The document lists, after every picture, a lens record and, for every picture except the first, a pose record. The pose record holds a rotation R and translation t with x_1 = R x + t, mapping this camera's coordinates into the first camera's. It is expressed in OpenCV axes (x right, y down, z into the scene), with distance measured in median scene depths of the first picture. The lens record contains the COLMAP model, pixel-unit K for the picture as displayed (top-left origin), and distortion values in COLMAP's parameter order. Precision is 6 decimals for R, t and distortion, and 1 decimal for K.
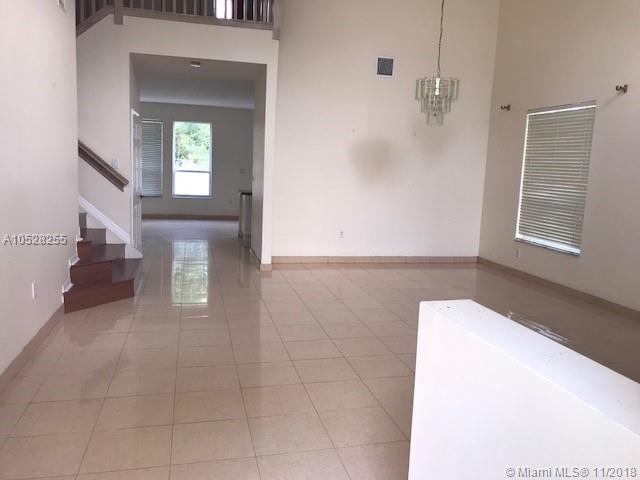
lens RADIAL K [[522.1, 0, 321.1], [0, 522.1, 239.7], [0, 0, 1]] dist [0.027218, -0.021108]
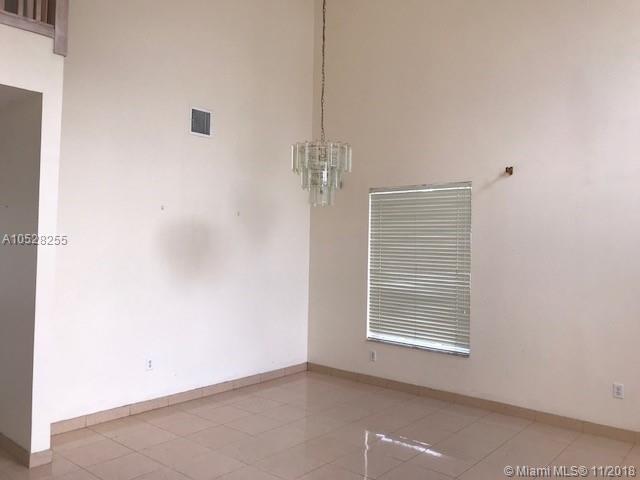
lens RADIAL K [[522.1, 0, 320.7], [0, 522.1, 238.4], [0, 0, 1]] dist [0.027218, -0.021108]
pose [[0.811059, -0.021050, 0.584585, -0.188049], [0.101399, 0.989283, -0.105060, -0.086232], [-0.576109, 0.144487, 0.804501, 0.377307]]
